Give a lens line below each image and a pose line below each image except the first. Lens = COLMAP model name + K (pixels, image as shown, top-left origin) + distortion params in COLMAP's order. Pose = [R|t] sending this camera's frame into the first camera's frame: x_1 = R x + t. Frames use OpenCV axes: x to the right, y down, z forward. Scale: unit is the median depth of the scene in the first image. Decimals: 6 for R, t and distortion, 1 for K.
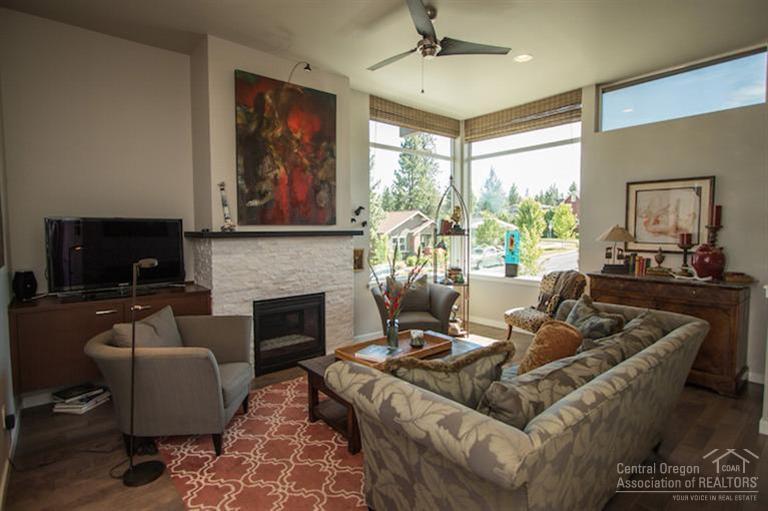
lens RADIAL K [[394.8, 0, 384.2], [0, 394.8, 253.7], [0, 0, 1]] dist [-0.002791, -0.000456]
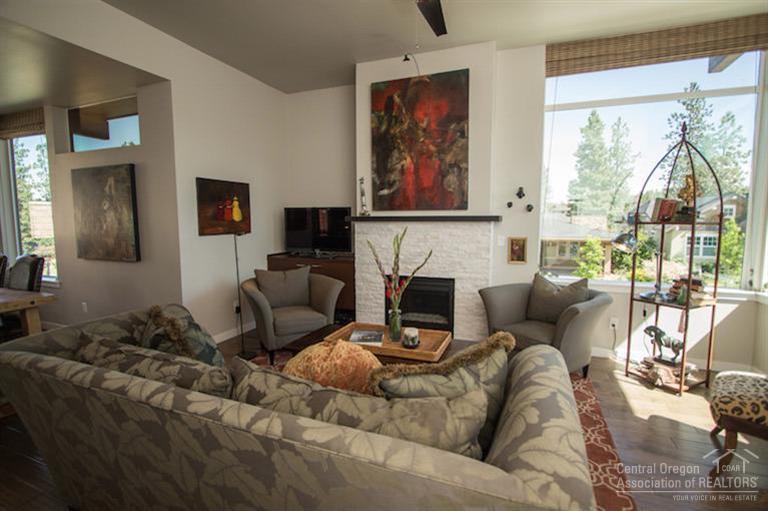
lens RADIAL K [[367.3, 0, 385.9], [0, 367.3, 253.8], [0, 0, 1]] dist [-0.011261, 0.000328]
pose [[0.474354, 0.090445, -0.875676, 0.612545], [-0.055001, 0.995810, 0.073059, -0.023137], [0.878614, 0.013507, 0.477341, 0.448821]]
